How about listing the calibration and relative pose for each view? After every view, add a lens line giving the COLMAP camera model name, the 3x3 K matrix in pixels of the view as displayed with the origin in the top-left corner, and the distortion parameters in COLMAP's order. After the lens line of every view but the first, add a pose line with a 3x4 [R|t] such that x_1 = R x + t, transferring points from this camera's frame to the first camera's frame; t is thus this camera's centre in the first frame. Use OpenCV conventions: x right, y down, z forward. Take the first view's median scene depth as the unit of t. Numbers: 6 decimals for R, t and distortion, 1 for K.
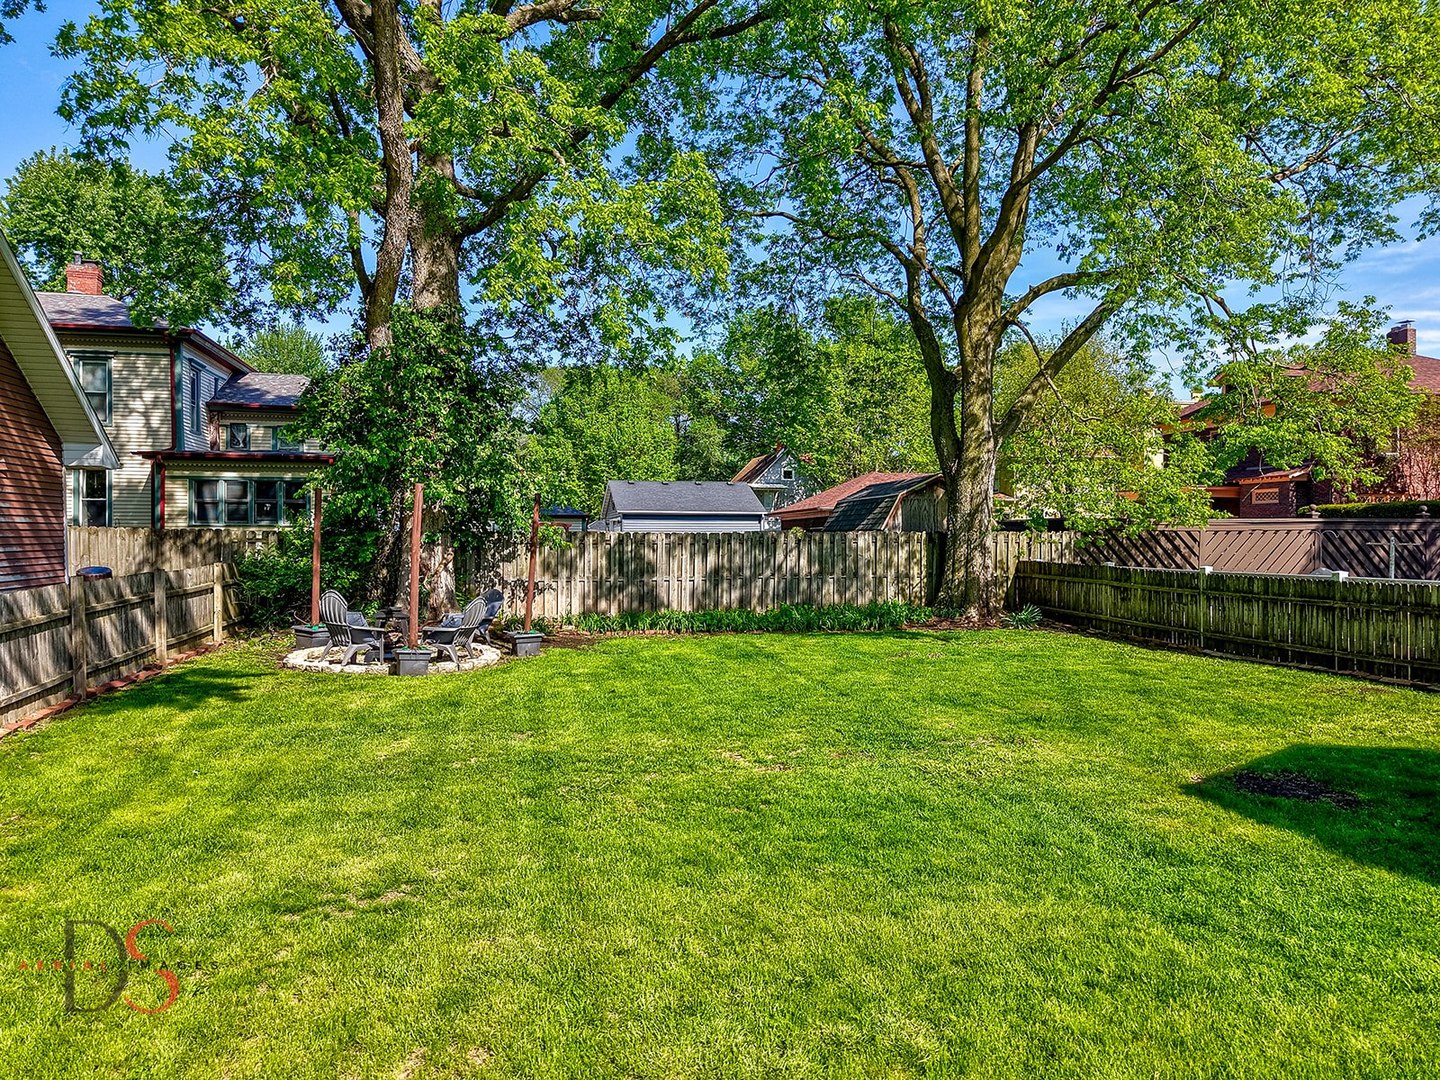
lens RADIAL K [[1000.1, 0, 717.4], [0, 1000.1, 548.6], [0, 0, 1]] dist [0.011794, 0.003869]
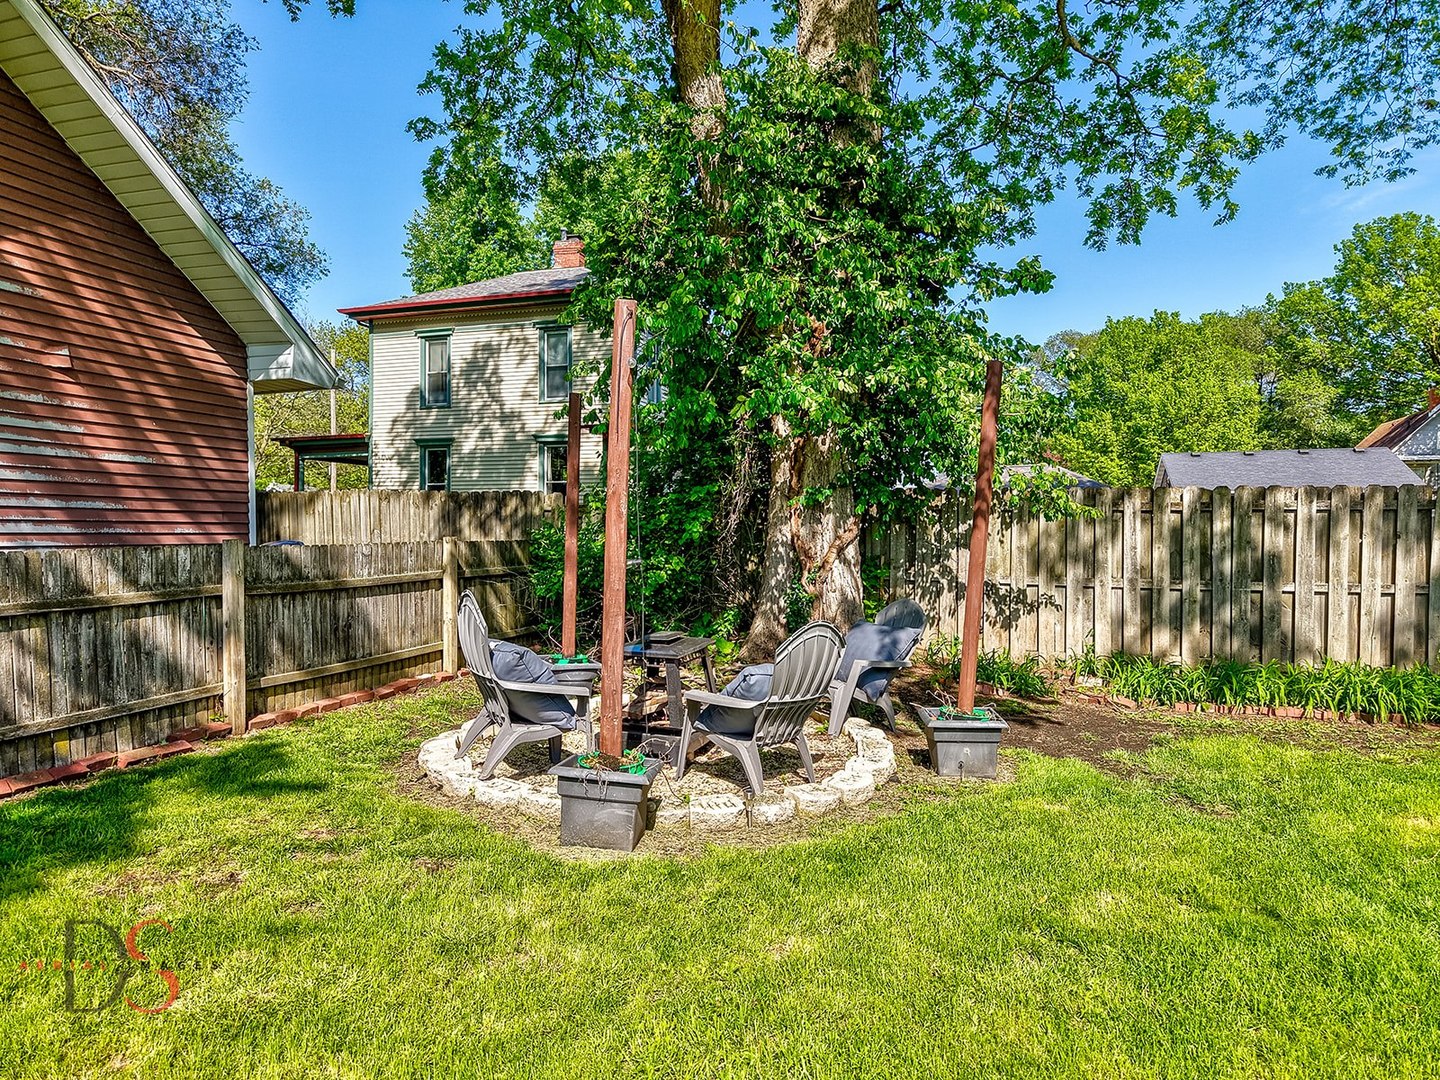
lens RADIAL K [[1000.1, 0, 717.4], [0, 1000.1, 548.6], [0, 0, 1]] dist [0.011794, 0.003869]
pose [[0.867634, 0.012089, -0.497056, -0.060902], [-0.013105, 0.999913, 0.001444, 0.014796], [0.497030, 0.005261, 0.867717, 0.476173]]
